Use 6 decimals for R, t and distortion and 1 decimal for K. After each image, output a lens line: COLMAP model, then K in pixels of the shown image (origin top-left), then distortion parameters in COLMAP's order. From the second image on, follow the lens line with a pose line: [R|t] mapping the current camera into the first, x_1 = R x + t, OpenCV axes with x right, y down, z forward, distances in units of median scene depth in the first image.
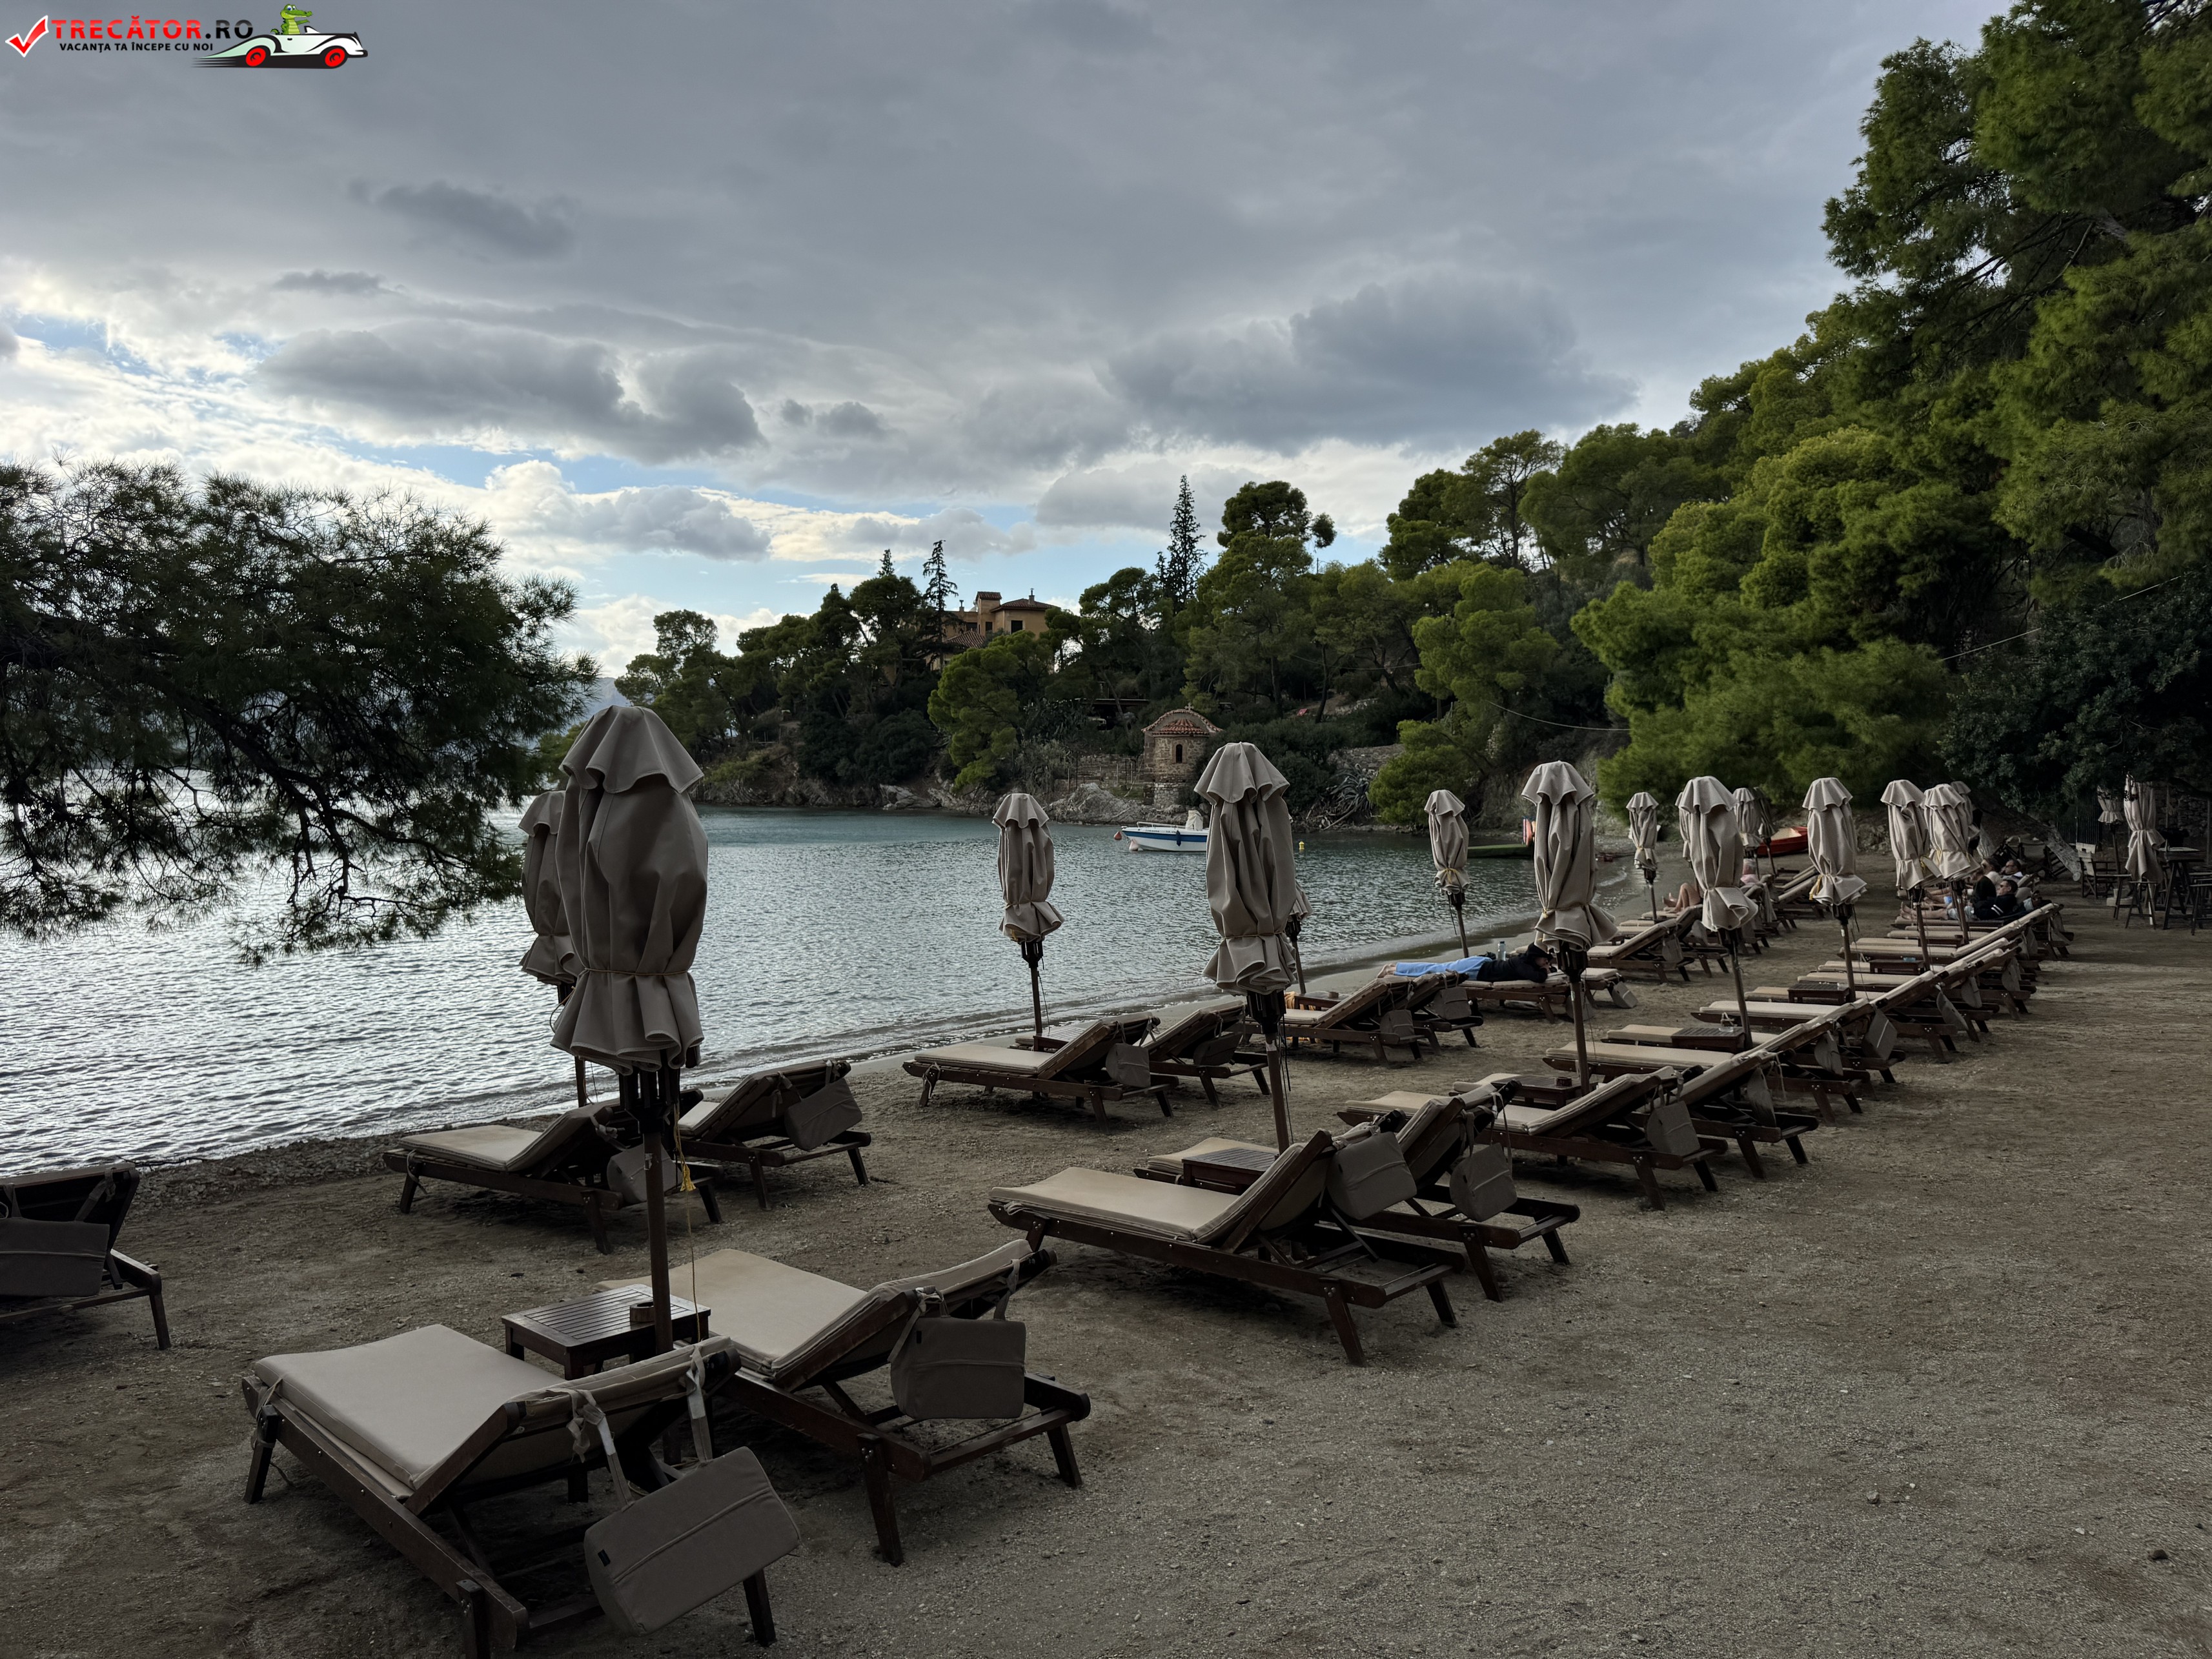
lens RADIAL K [[1587.4, 0, 1100.8], [0, 1587.4, 833.7], [0, 0, 1]] dist [0.069662, -0.078012]
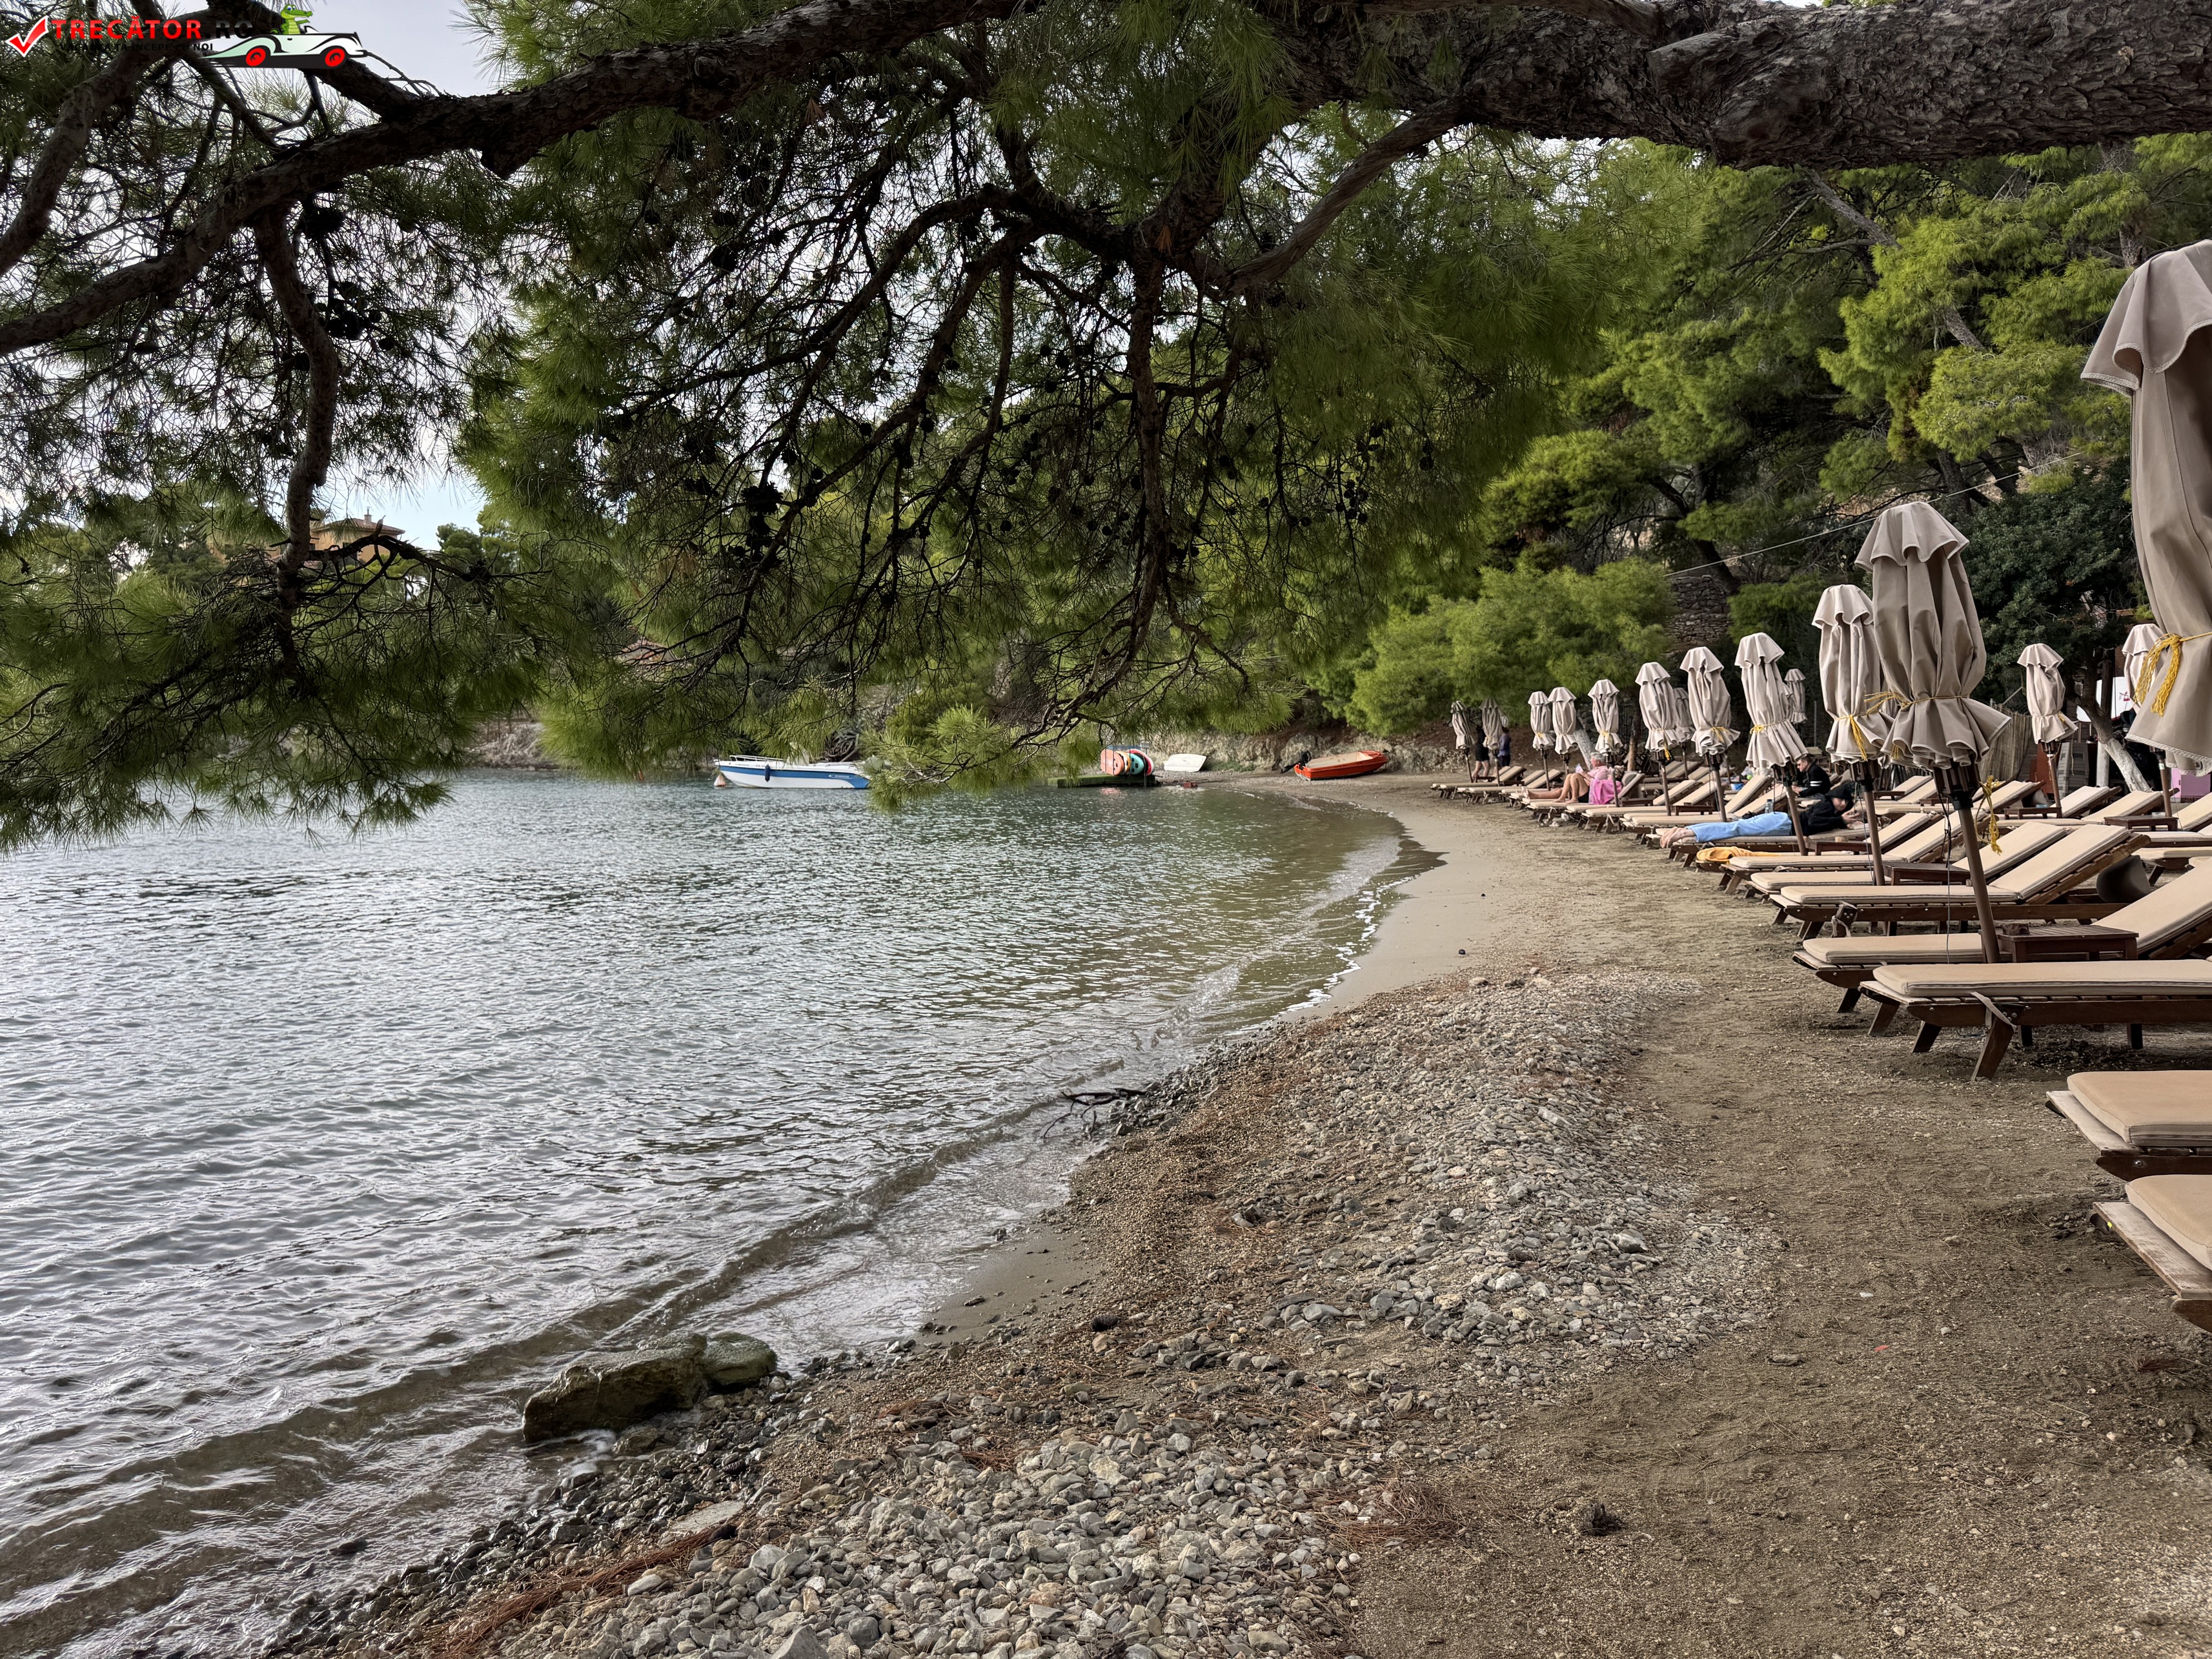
lens RADIAL K [[1587.4, 0, 1110.1], [0, 1587.4, 817.1], [0, 0, 1]] dist [0.069662, -0.078012]
pose [[0.904982, -0.022025, 0.424879, -0.103028], [0.015972, 0.999714, 0.017804, 0.010342], [-0.425149, -0.009326, 0.905075, 0.053450]]
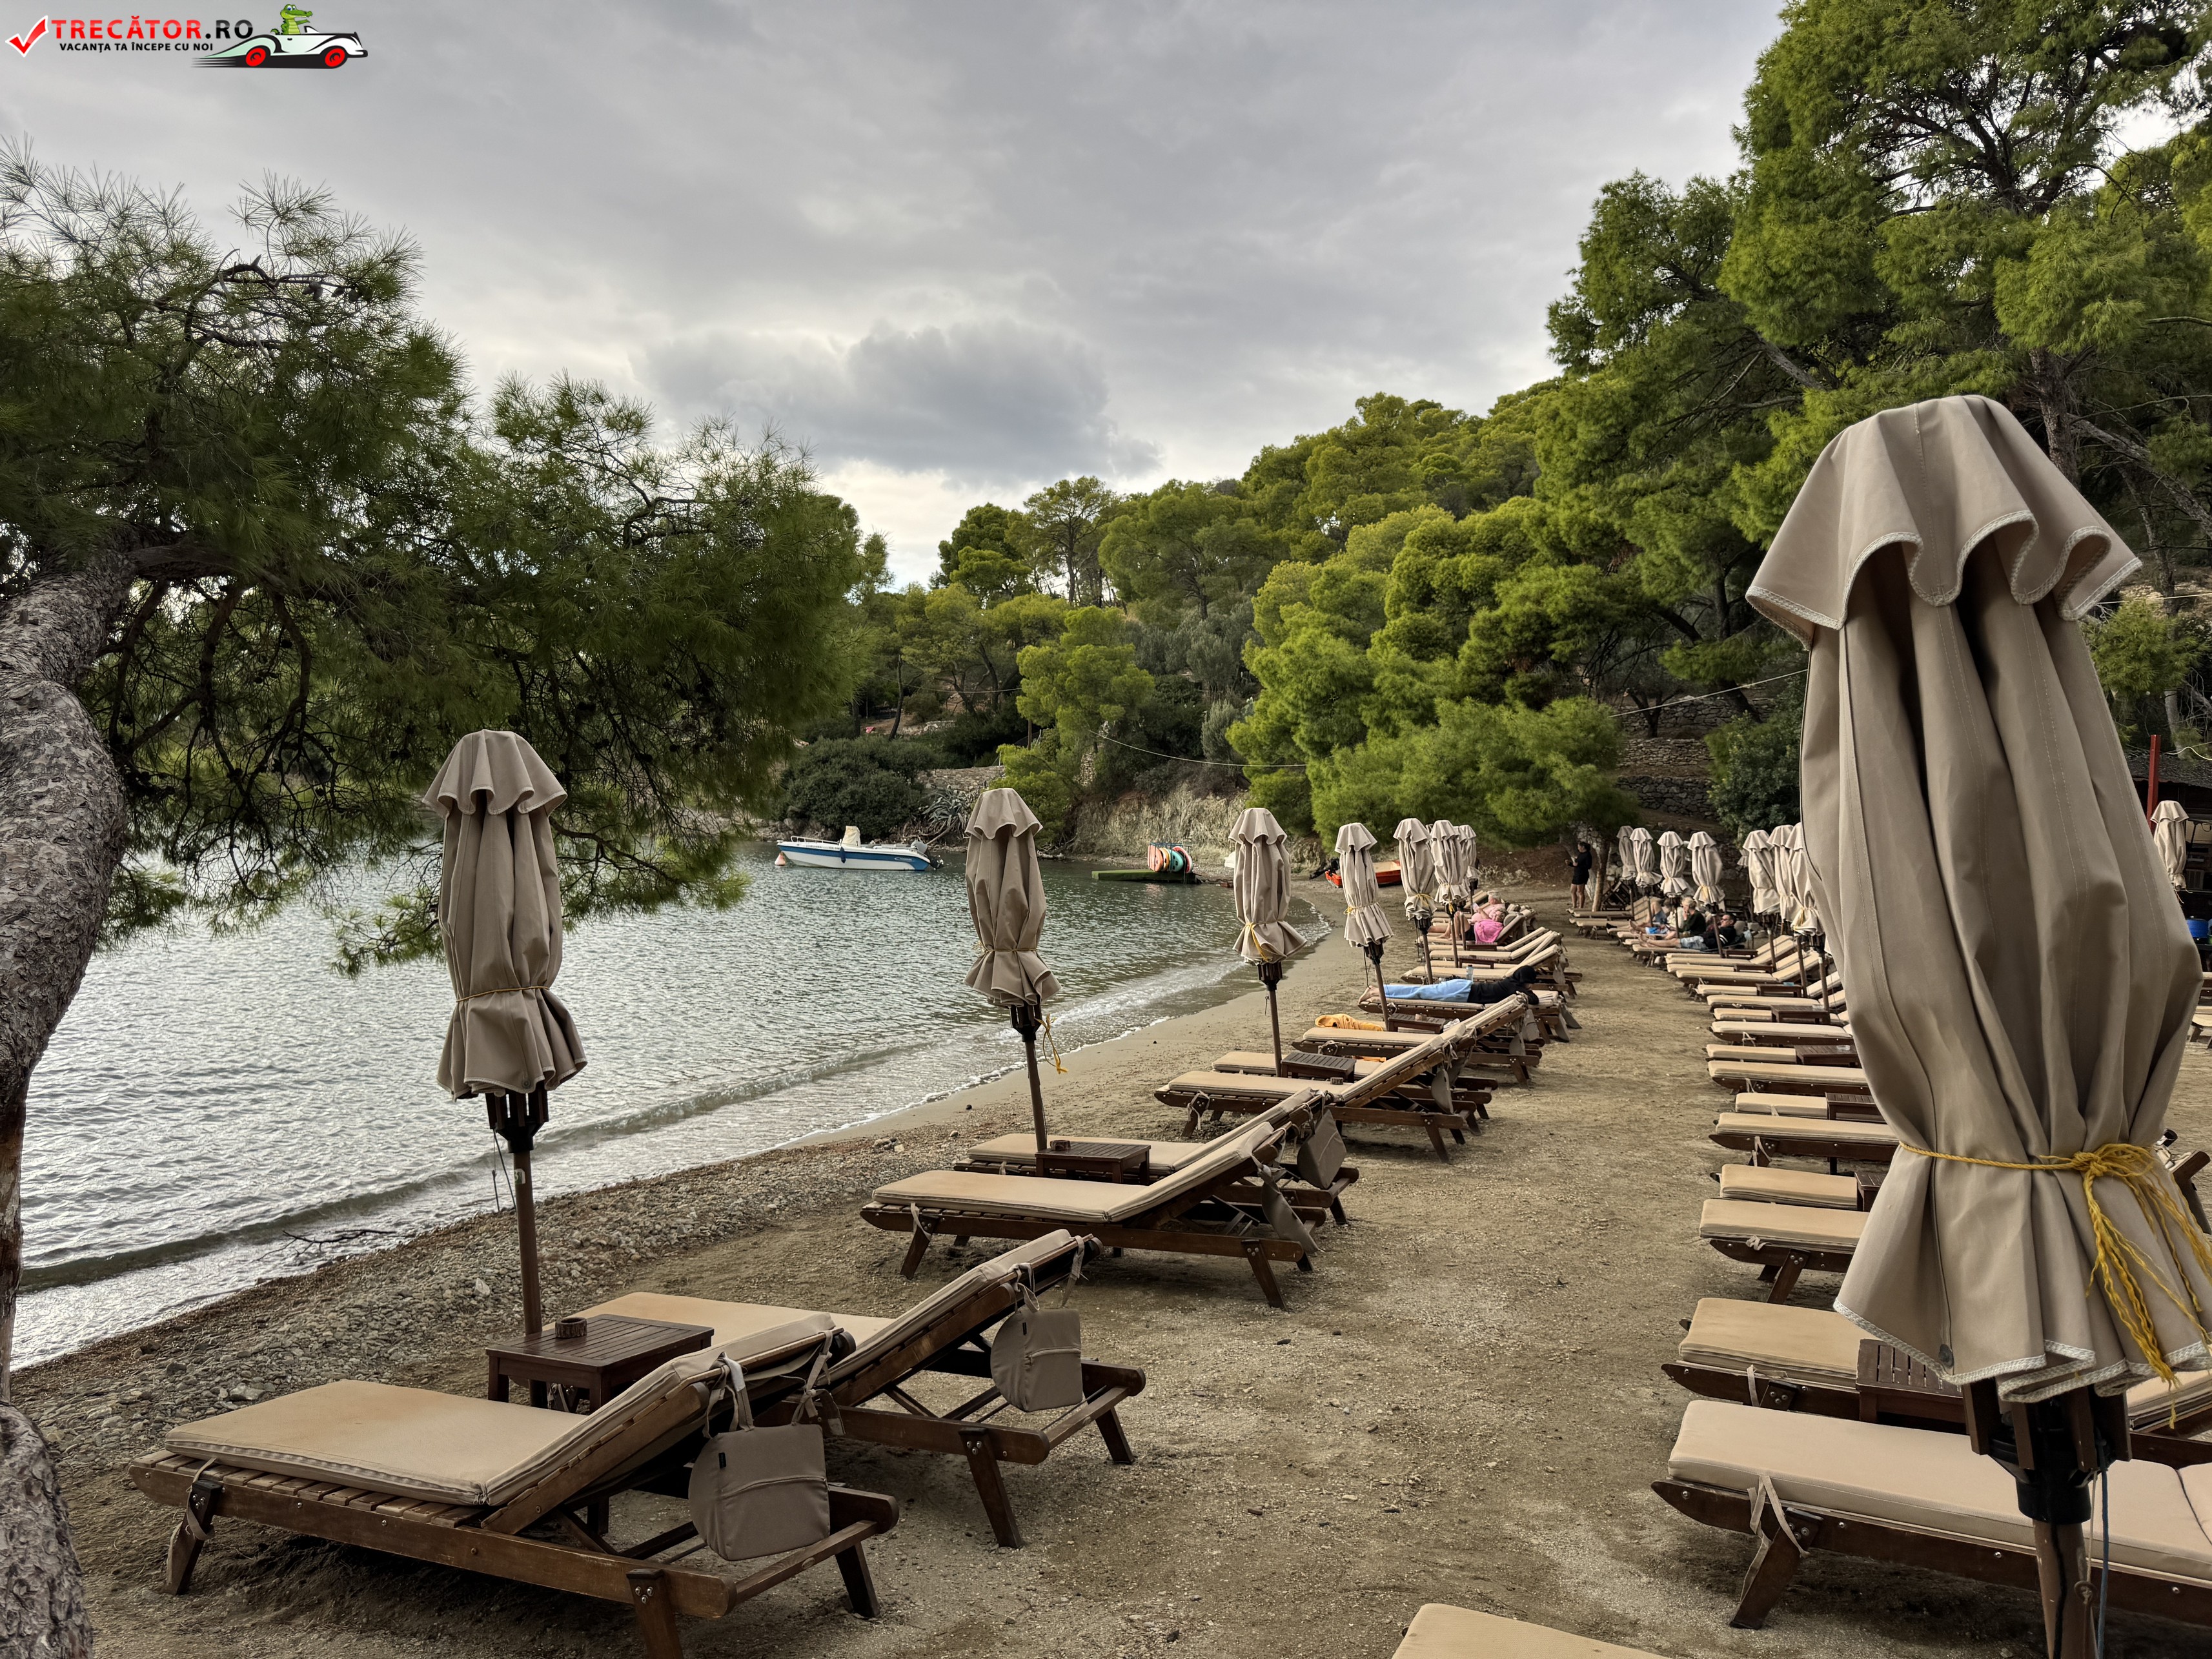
lens RADIAL K [[1587.4, 0, 1101.9], [0, 1587.4, 813.8], [0, 0, 1]] dist [0.069662, -0.078012]
pose [[0.948117, 0.037805, 0.315666, -0.059111], [-0.029698, 0.999095, -0.030452, 0.001388], [-0.316531, 0.019498, 0.948382, 0.016242]]
